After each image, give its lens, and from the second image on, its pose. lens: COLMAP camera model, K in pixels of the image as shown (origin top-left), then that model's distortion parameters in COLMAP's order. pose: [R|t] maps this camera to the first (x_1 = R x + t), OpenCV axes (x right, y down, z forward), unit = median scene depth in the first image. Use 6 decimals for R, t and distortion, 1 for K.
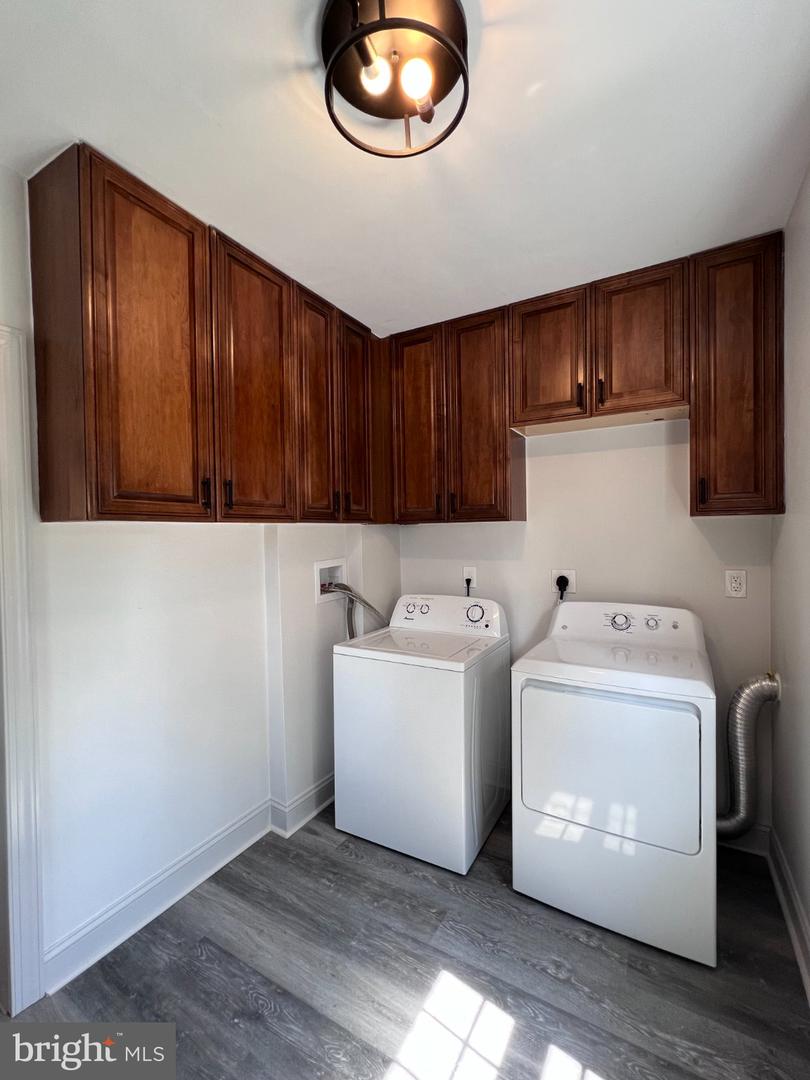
lens RADIAL K [[466.3, 0, 406.4], [0, 466.3, 539.9], [0, 0, 1]] dist [0.002552, 0.000412]
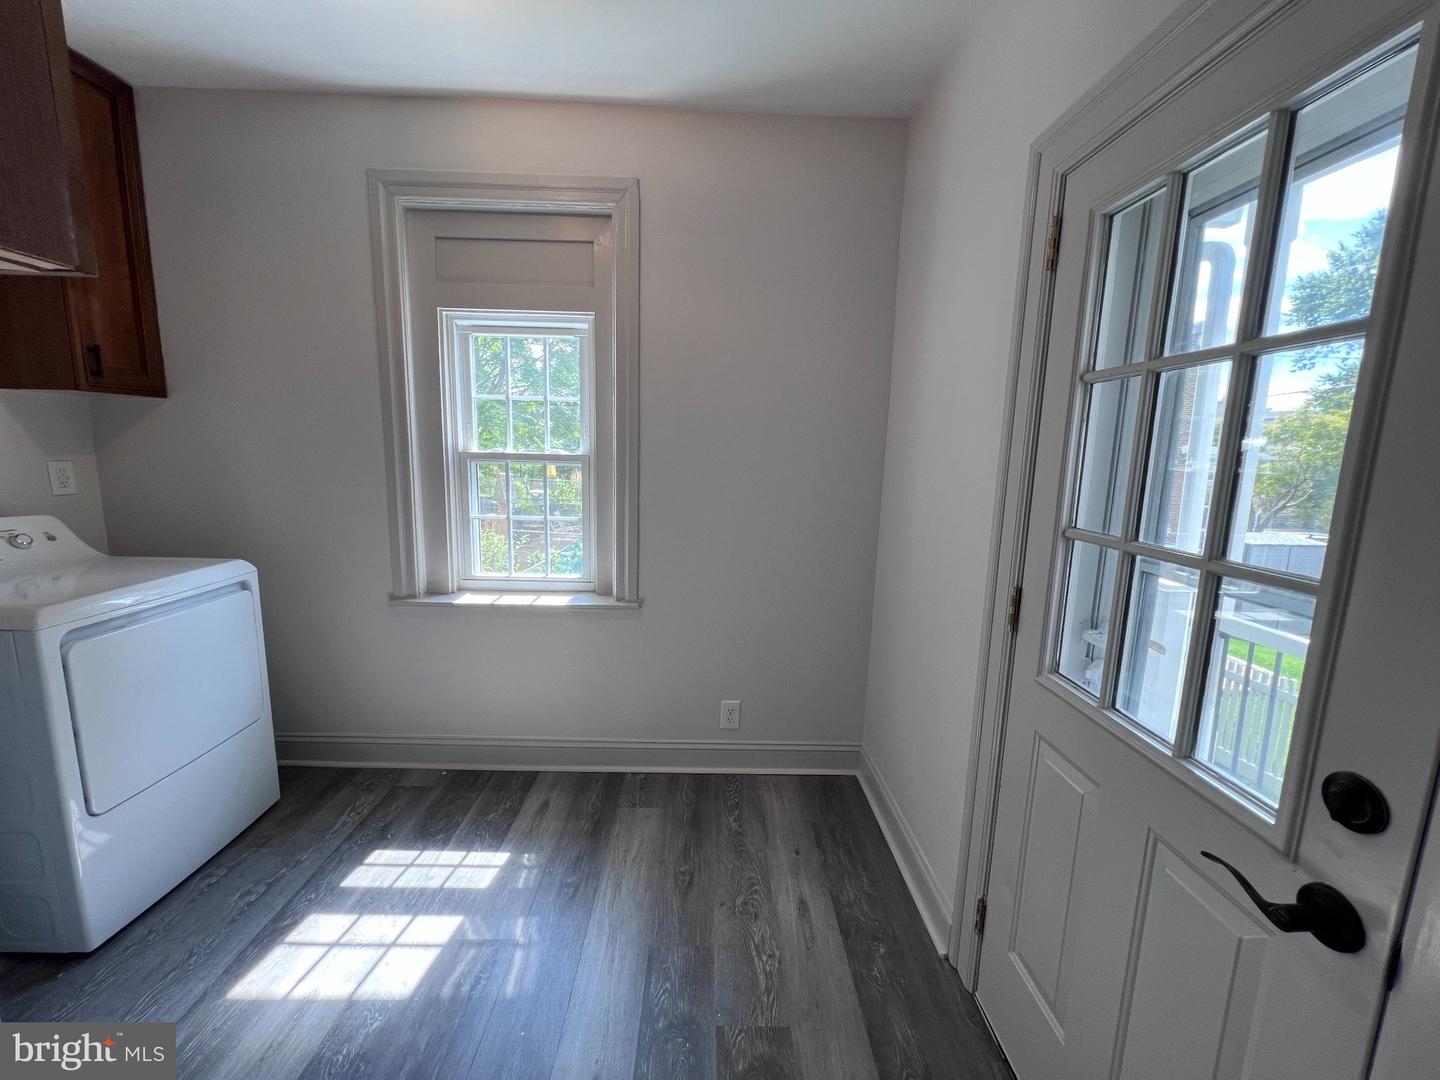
lens RADIAL K [[577.5, 0, 716.0], [0, 577.5, 536.6], [0, 0, 1]] dist [-0.002600, -0.000354]
pose [[-0.517663, -0.129319, 0.845755, -1.008969], [-0.004301, 0.988892, 0.148573, 0.056402], [-0.855574, 0.073273, -0.512470, 0.749589]]
